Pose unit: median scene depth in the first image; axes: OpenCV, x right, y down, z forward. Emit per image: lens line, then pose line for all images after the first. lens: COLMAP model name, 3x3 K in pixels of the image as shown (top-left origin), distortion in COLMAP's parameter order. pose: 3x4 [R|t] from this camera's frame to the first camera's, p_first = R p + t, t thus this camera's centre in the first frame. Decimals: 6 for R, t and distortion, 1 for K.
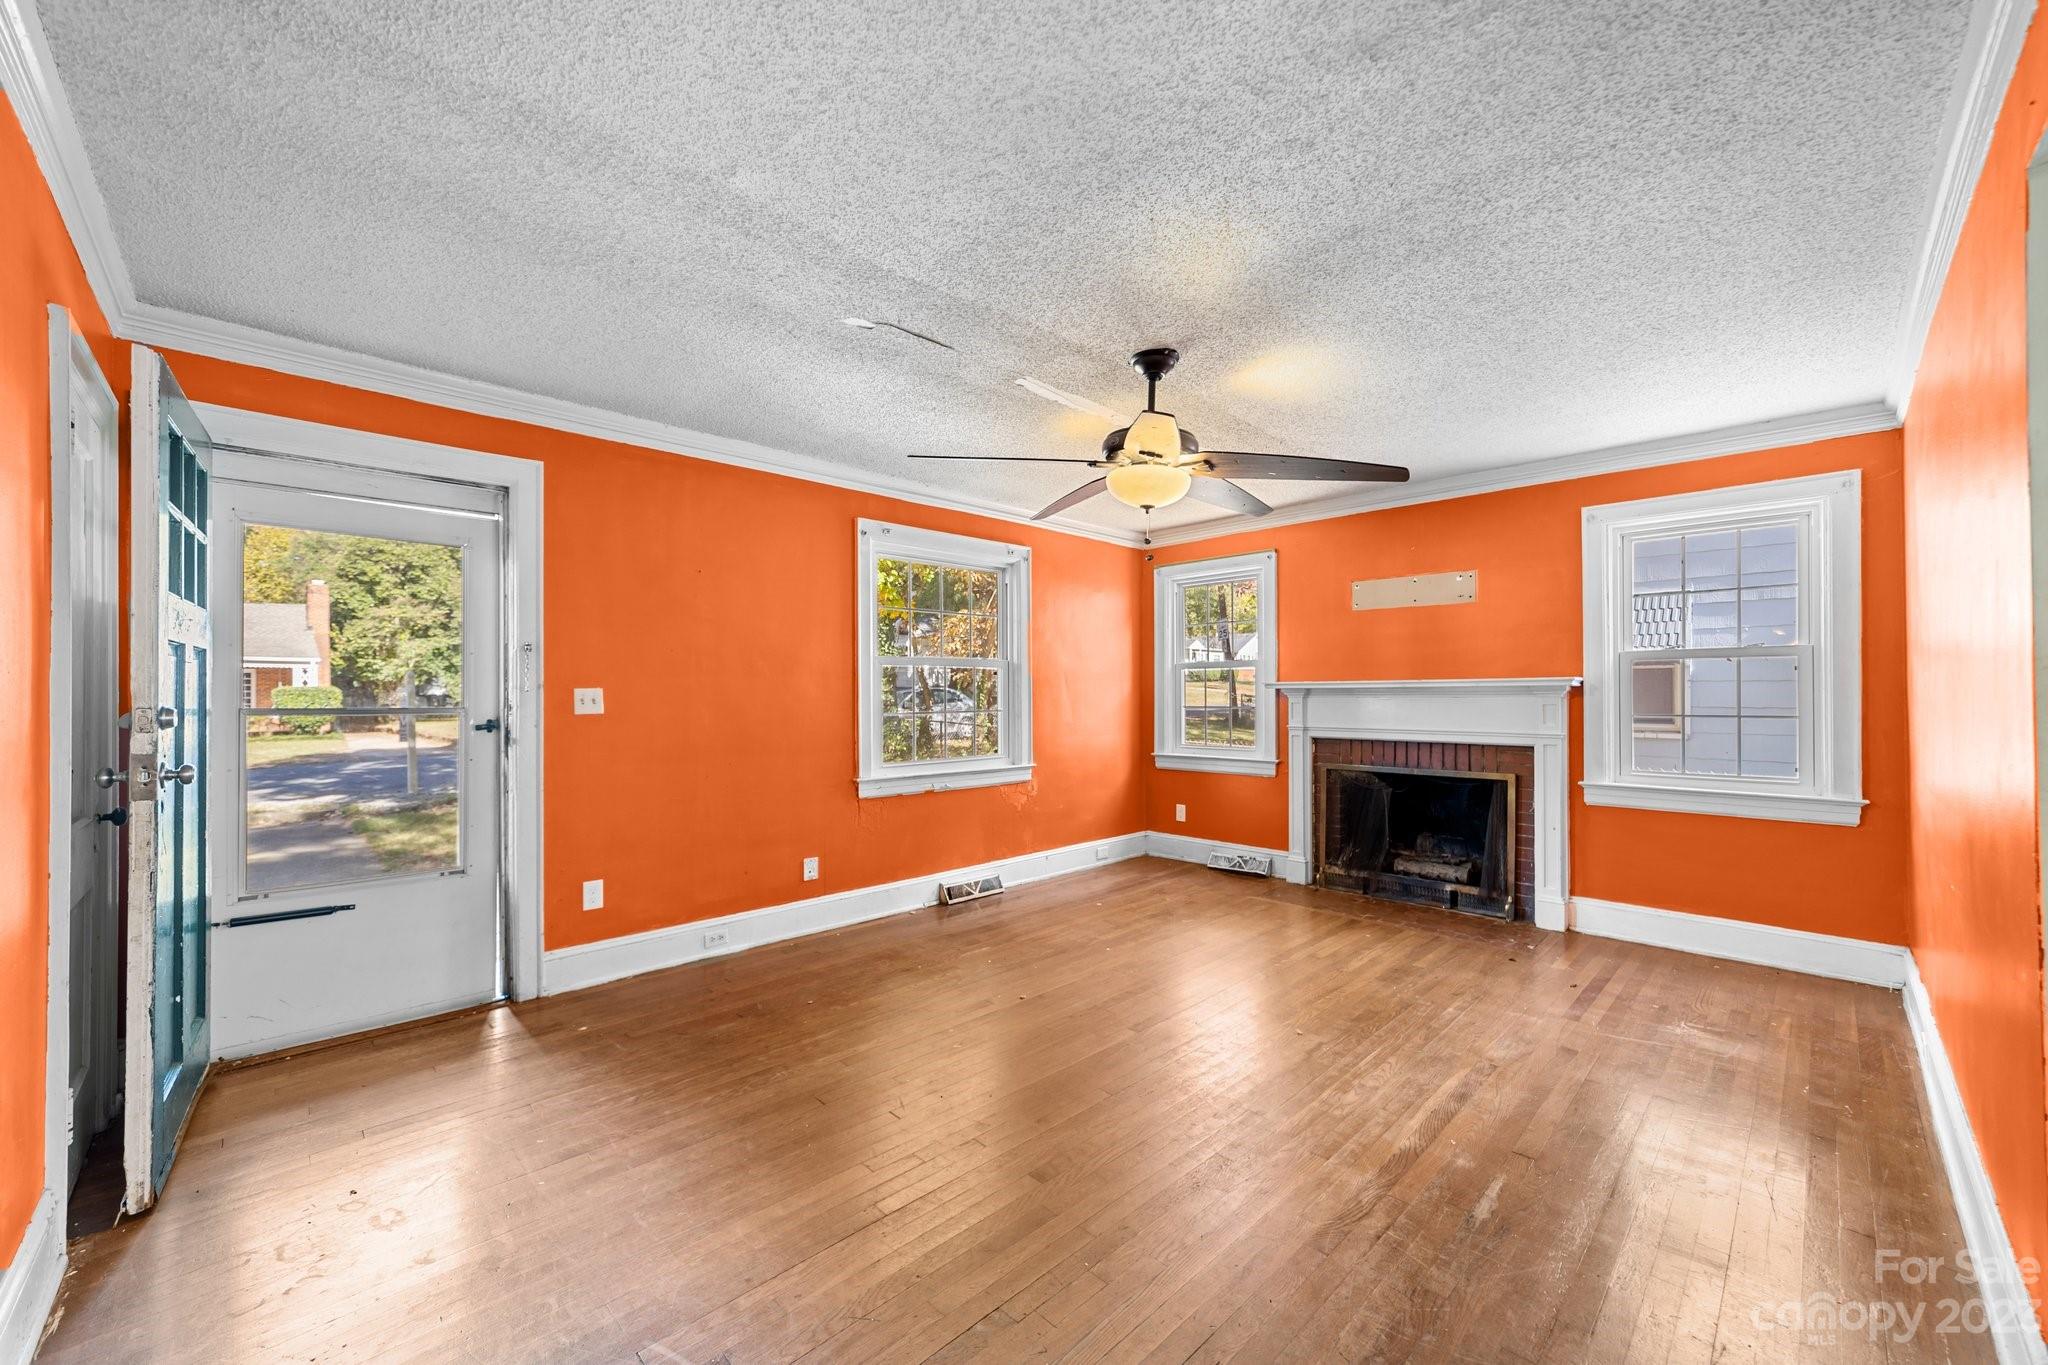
lens RADIAL K [[781.4, 0, 1027.6], [0, 781.4, 696.4], [0, 0, 1]] dist [-0.011100, 0.000412]
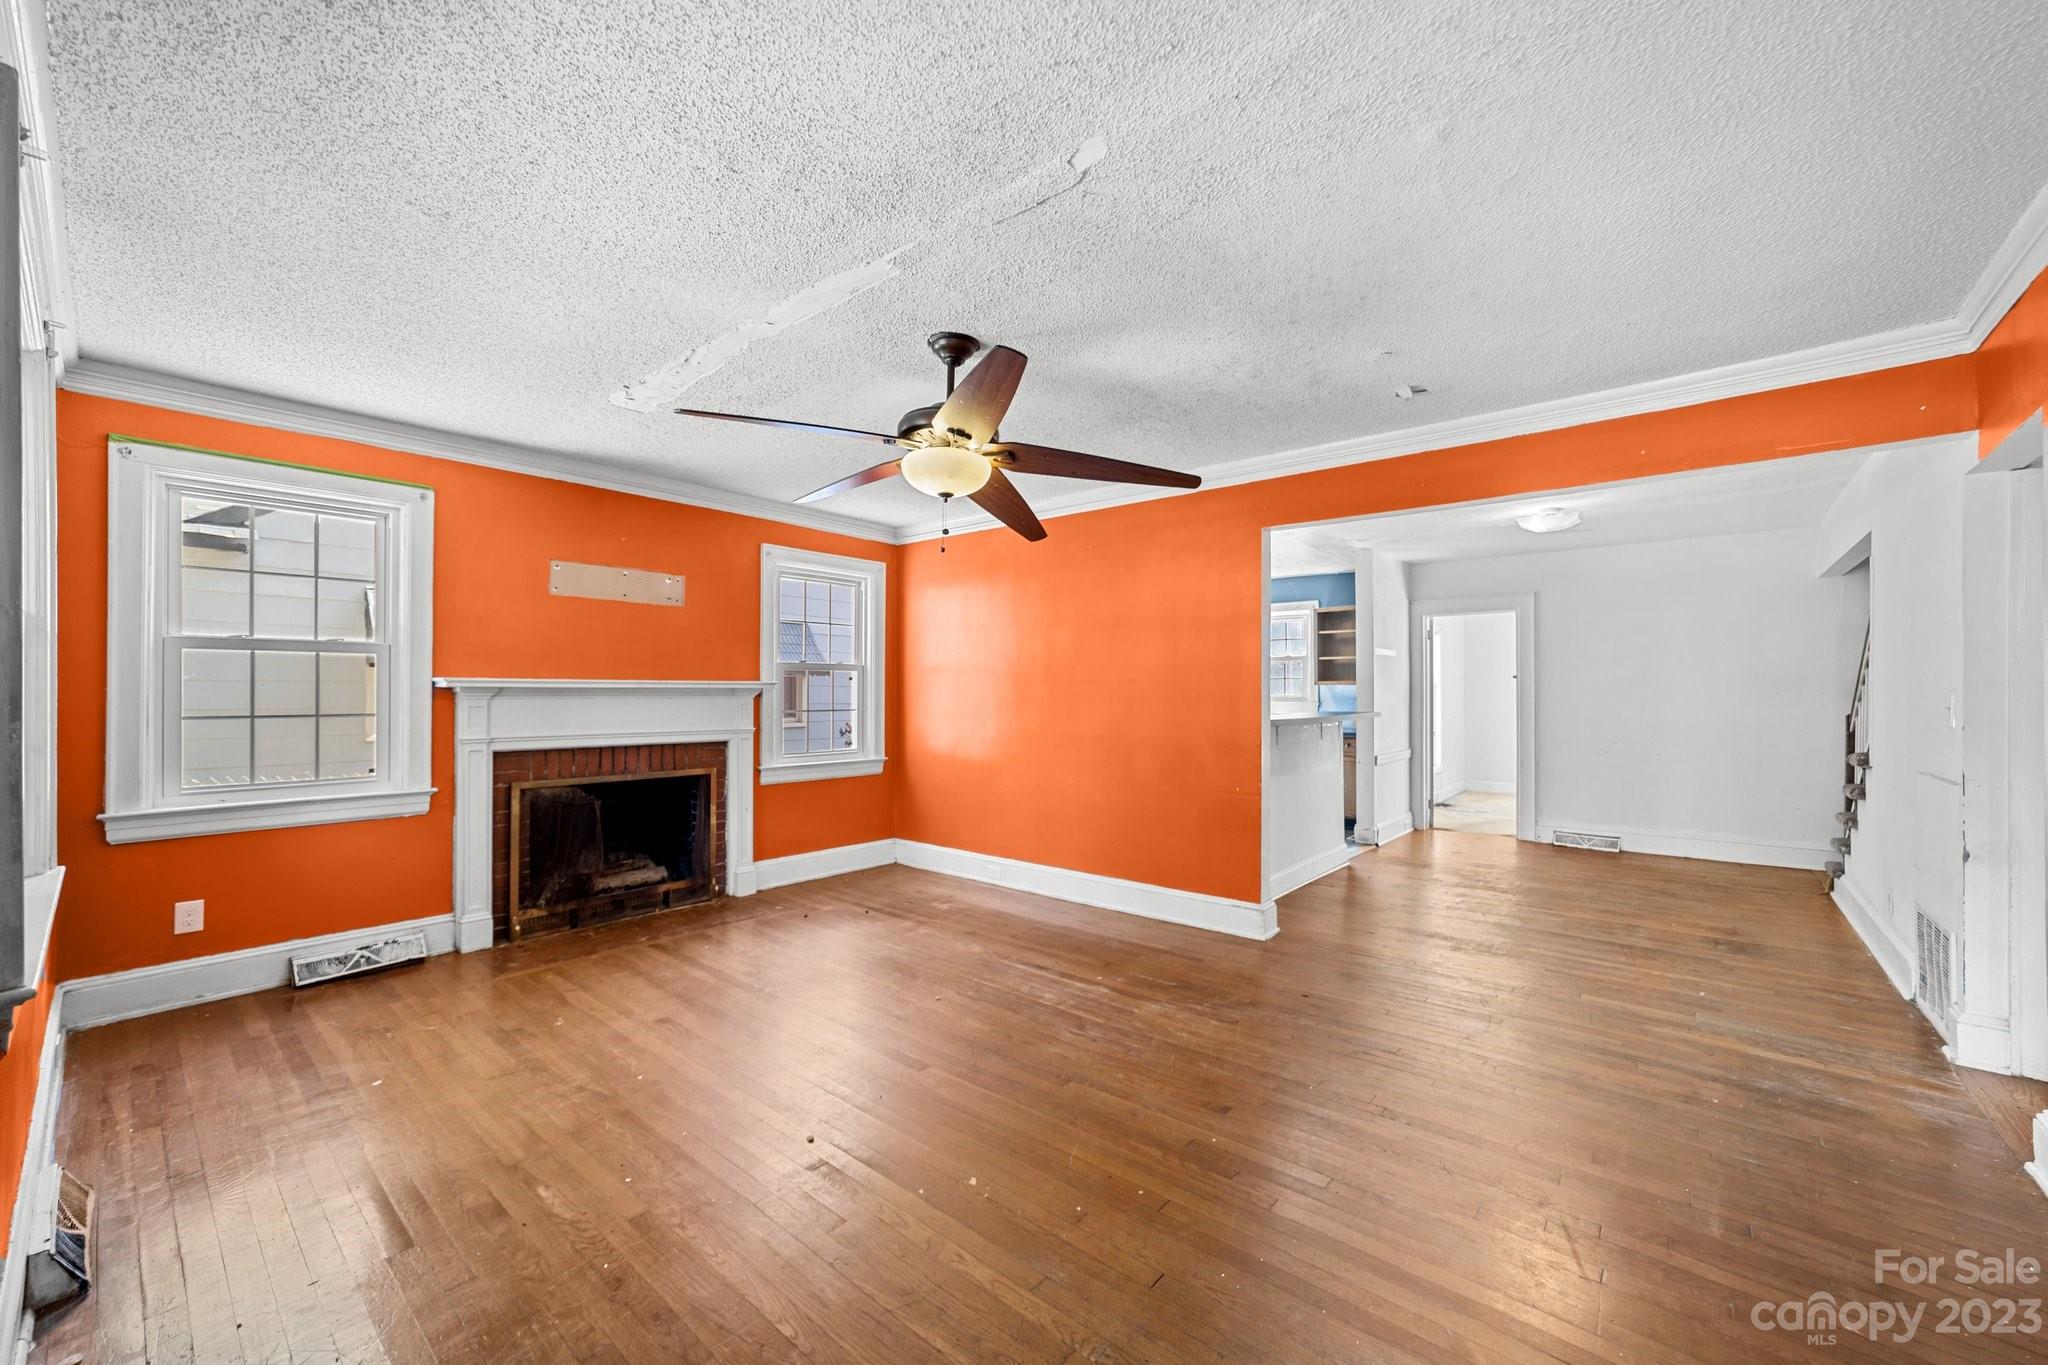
lens RADIAL K [[781.4, 0, 1027.6], [0, 781.4, 696.4], [0, 0, 1]] dist [-0.011100, 0.000412]
pose [[-0.081108, 0.001877, 0.996704, -0.548613], [0.003531, 0.999992, -0.001596, 0.002395], [-0.996699, 0.003390, -0.081114, 0.684519]]
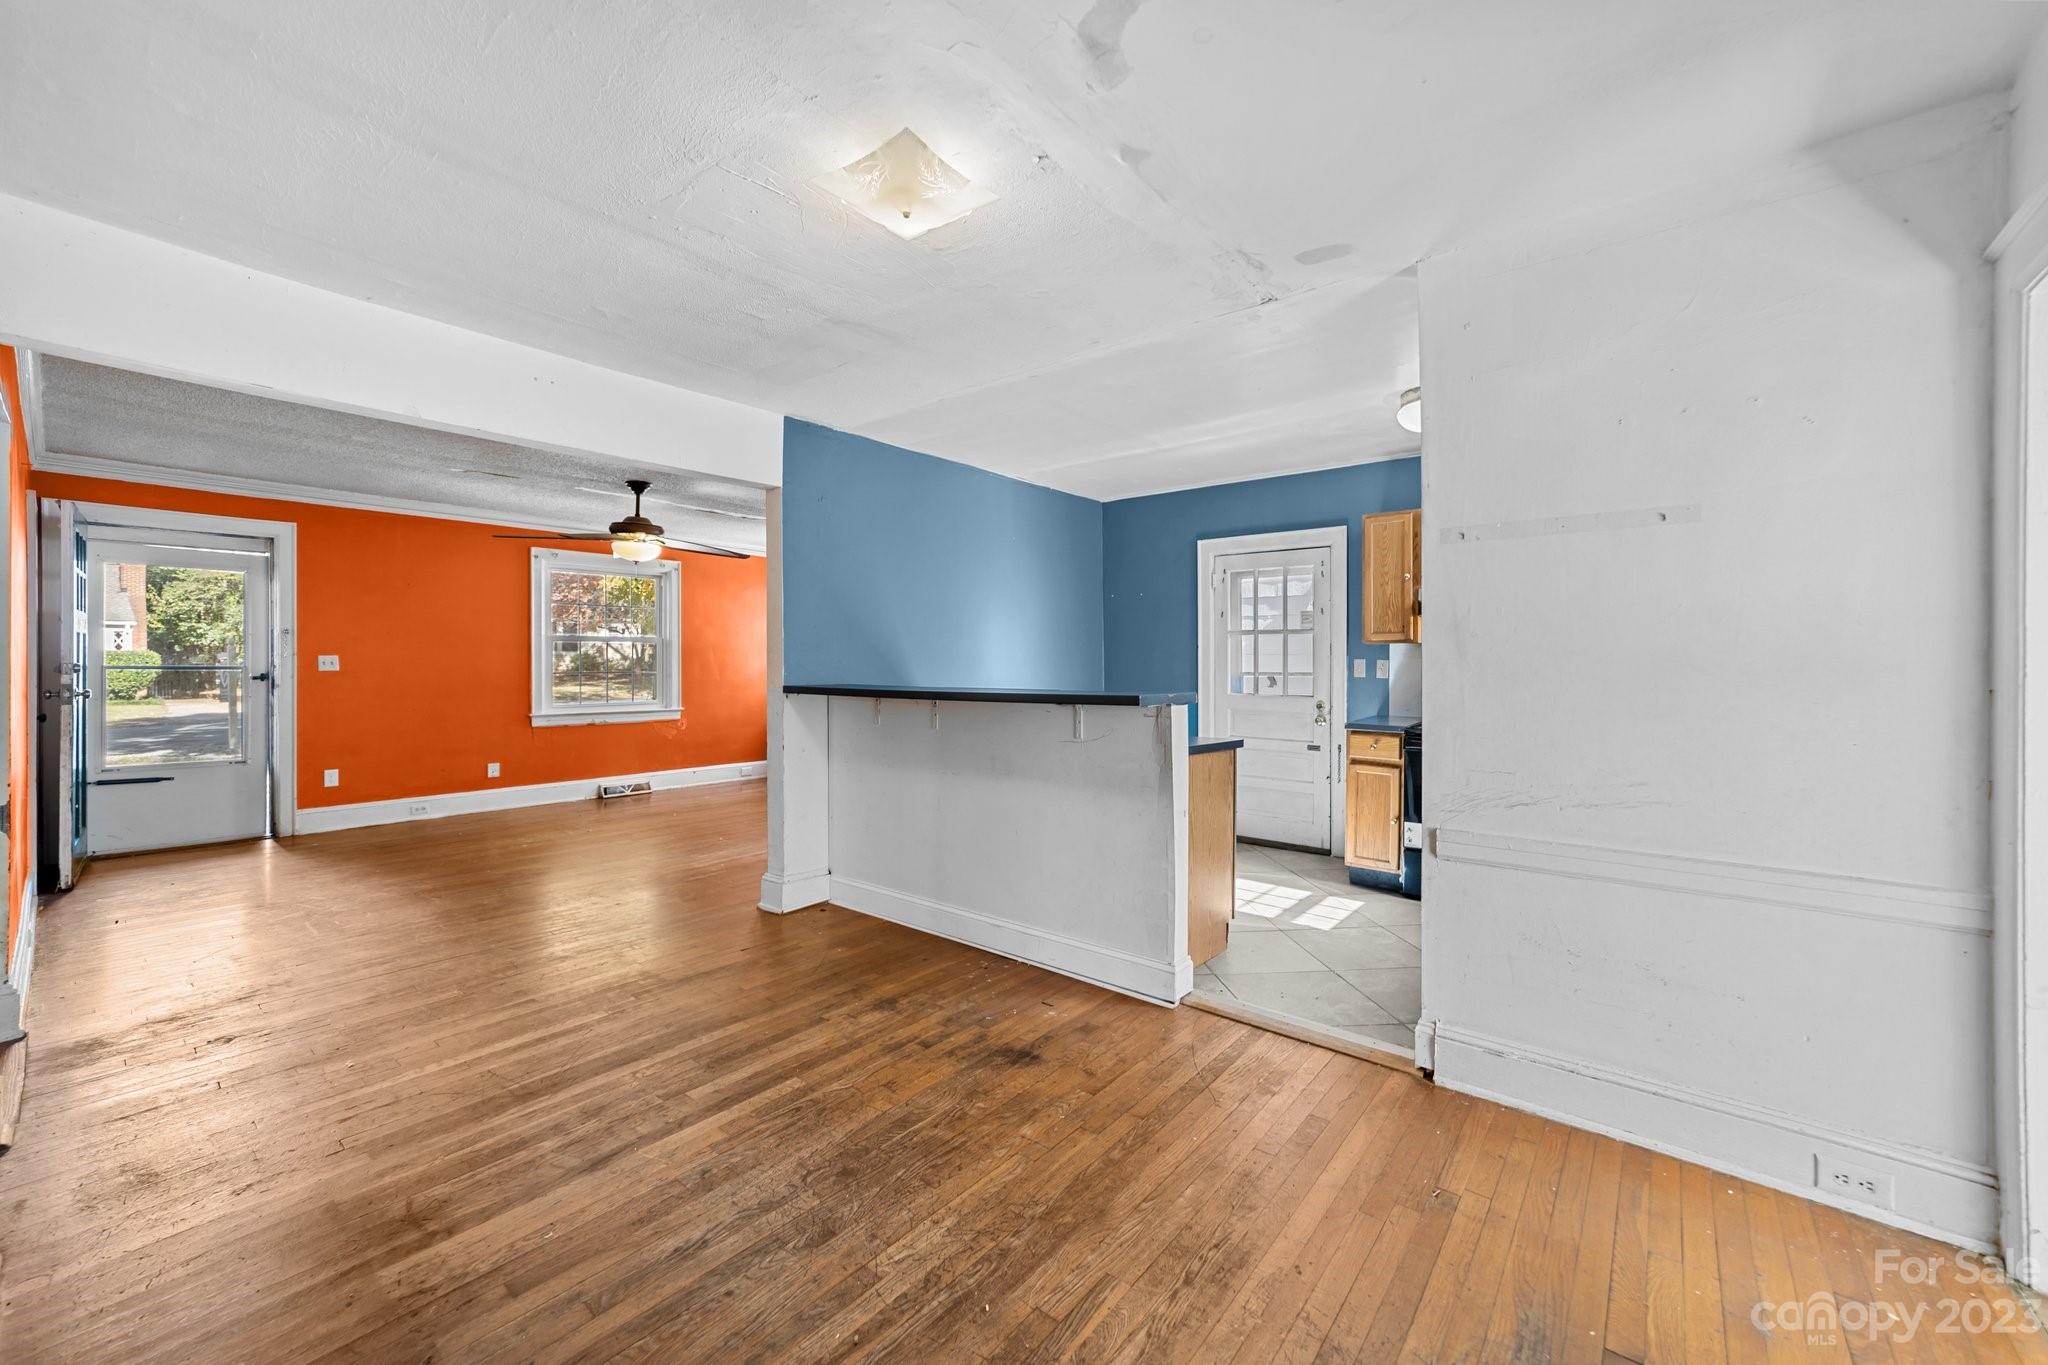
lens RADIAL K [[802.5, 0, 1016.1], [0, 802.5, 672.0], [0, 0, 1]] dist [-0.000140, 0.000273]
pose [[0.995656, 0.004145, 0.093018, 0.594021], [-0.004871, 0.999959, 0.007575, 0.003940], [-0.092983, -0.007995, 0.995636, -0.681672]]
